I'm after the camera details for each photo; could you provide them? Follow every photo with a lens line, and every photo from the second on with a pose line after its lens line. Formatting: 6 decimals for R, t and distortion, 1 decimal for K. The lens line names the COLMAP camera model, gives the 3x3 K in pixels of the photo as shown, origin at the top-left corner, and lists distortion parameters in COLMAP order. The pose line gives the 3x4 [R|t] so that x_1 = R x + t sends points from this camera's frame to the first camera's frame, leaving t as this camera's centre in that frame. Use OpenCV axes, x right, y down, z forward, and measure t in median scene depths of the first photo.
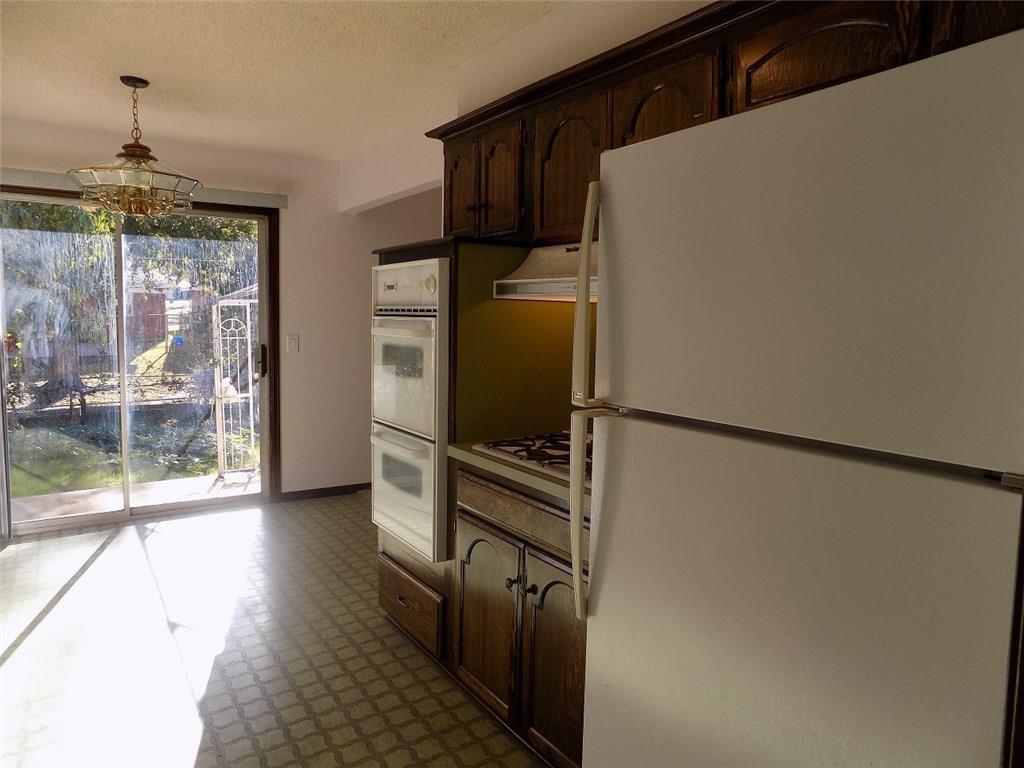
lens RADIAL K [[691.2, 0, 505.9], [0, 691.2, 384.7], [0, 0, 1]] dist [-0.031724, 0.007708]
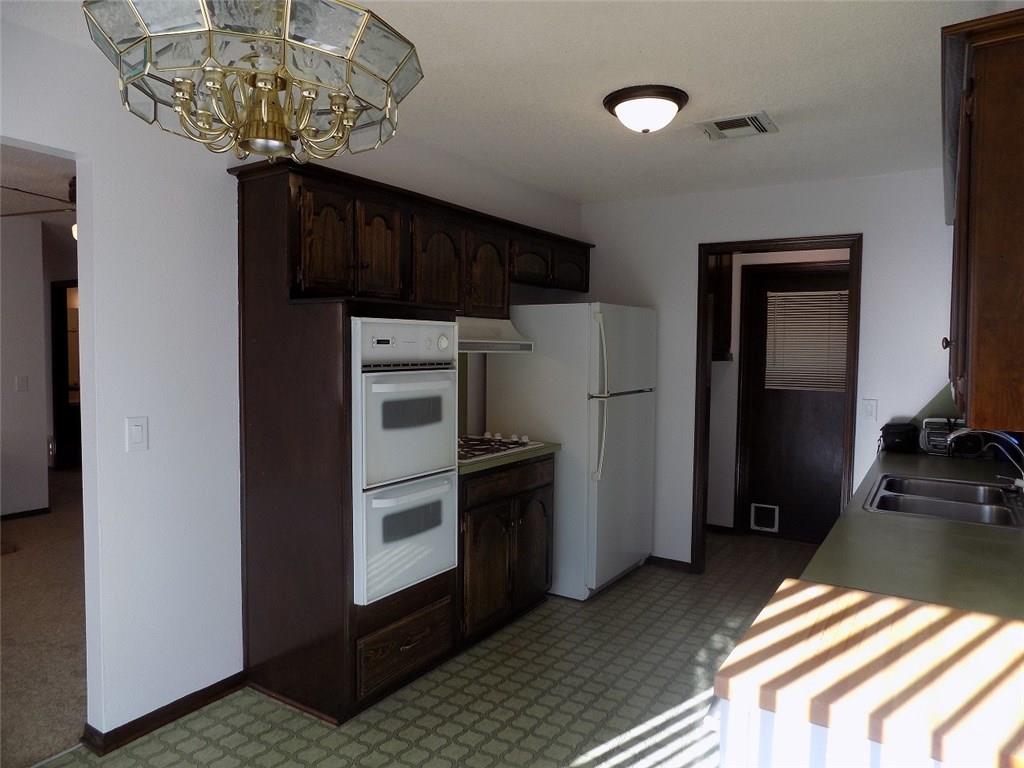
lens RADIAL K [[691.2, 0, 507.5], [0, 691.2, 382.6], [0, 0, 1]] dist [-0.031724, 0.007708]
pose [[-0.406144, -0.065309, 0.911472, -1.261480], [0.075051, 0.991689, 0.104499, -0.194060], [-0.910722, 0.110848, -0.397867, 1.385294]]
